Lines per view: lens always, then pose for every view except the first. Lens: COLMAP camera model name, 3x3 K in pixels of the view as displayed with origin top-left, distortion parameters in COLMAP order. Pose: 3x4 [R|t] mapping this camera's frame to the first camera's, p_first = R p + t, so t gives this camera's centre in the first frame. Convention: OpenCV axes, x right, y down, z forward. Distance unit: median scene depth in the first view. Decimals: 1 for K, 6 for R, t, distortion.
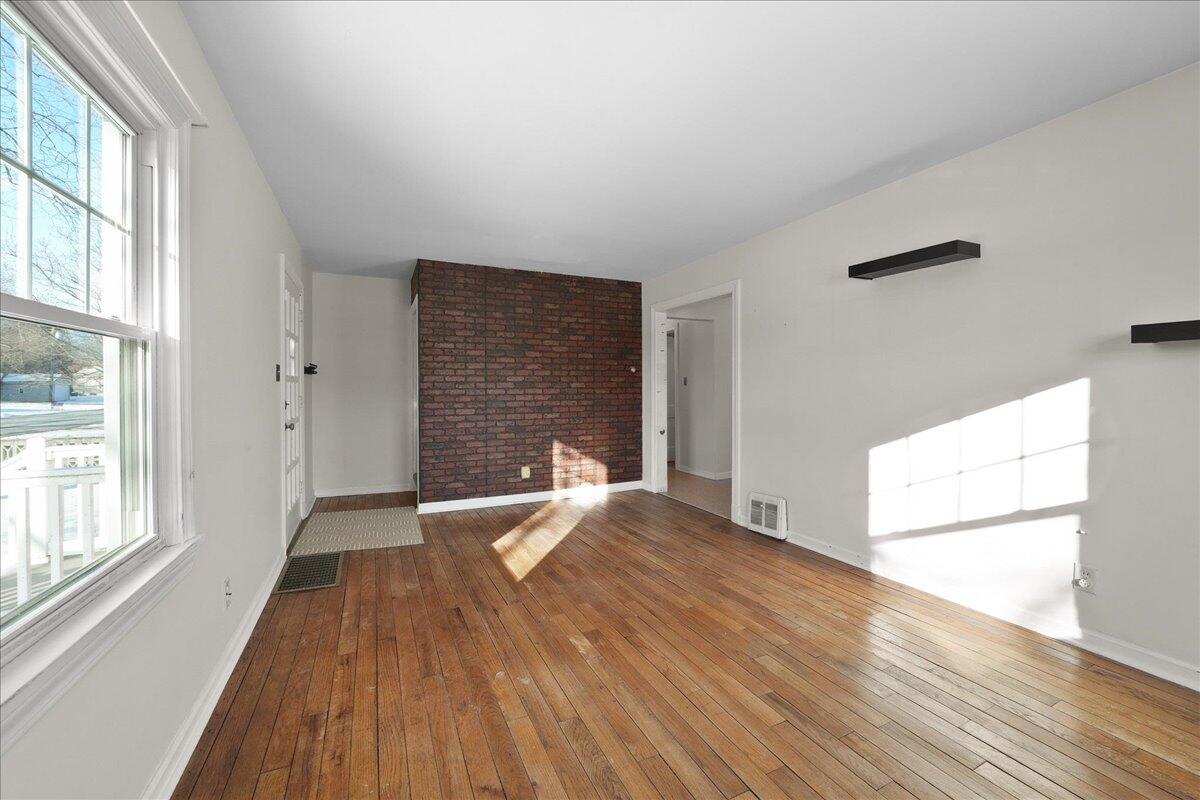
lens RADIAL K [[475.4, 0, 600.0], [0, 475.4, 400.0], [0, 0, 1]] dist [-0.000495, -0.000043]
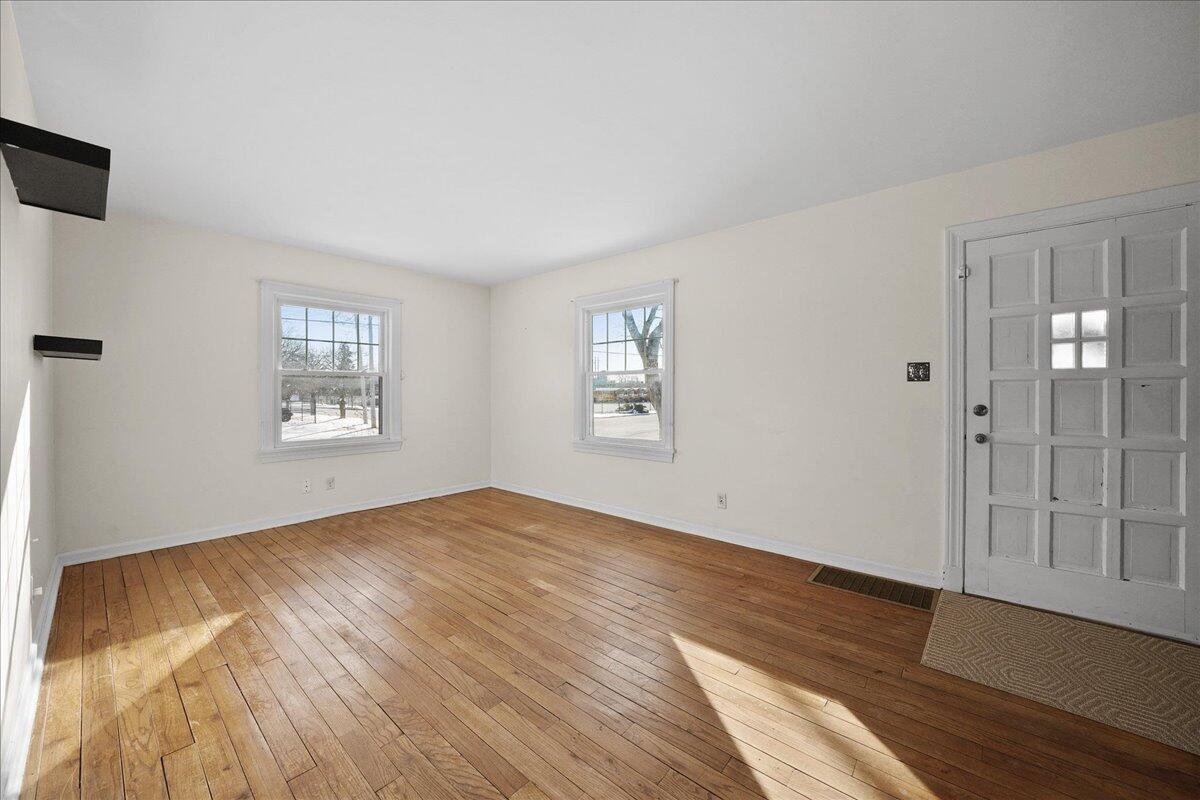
lens RADIAL K [[445.8, 0, 600.0], [0, 445.8, 400.0], [0, 0, 1]] dist [-0.017366, -0.000009]
pose [[-0.919137, 0.008093, -0.393854, 0.218906], [-0.008516, 0.999147, 0.040405, -0.034990], [0.393846, 0.040492, -0.918284, 1.582483]]
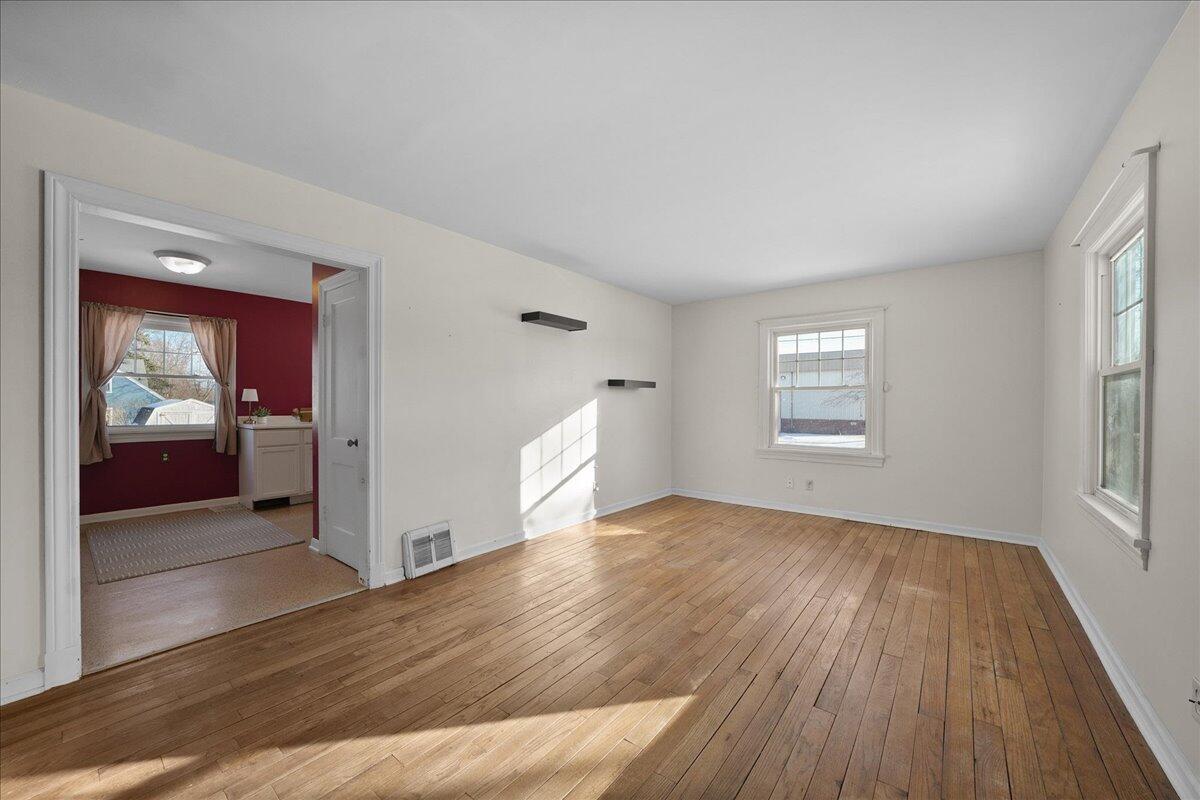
lens RADIAL K [[452.9, 0, 600.0], [0, 452.9, 400.0], [0, 0, 1]] dist [0.000302, 0.000069]
pose [[-0.438939, 0.007453, 0.898486, -0.665444], [0.019173, 0.999816, 0.001073, -0.029862], [-0.898312, 0.017697, -0.439001, 1.359895]]
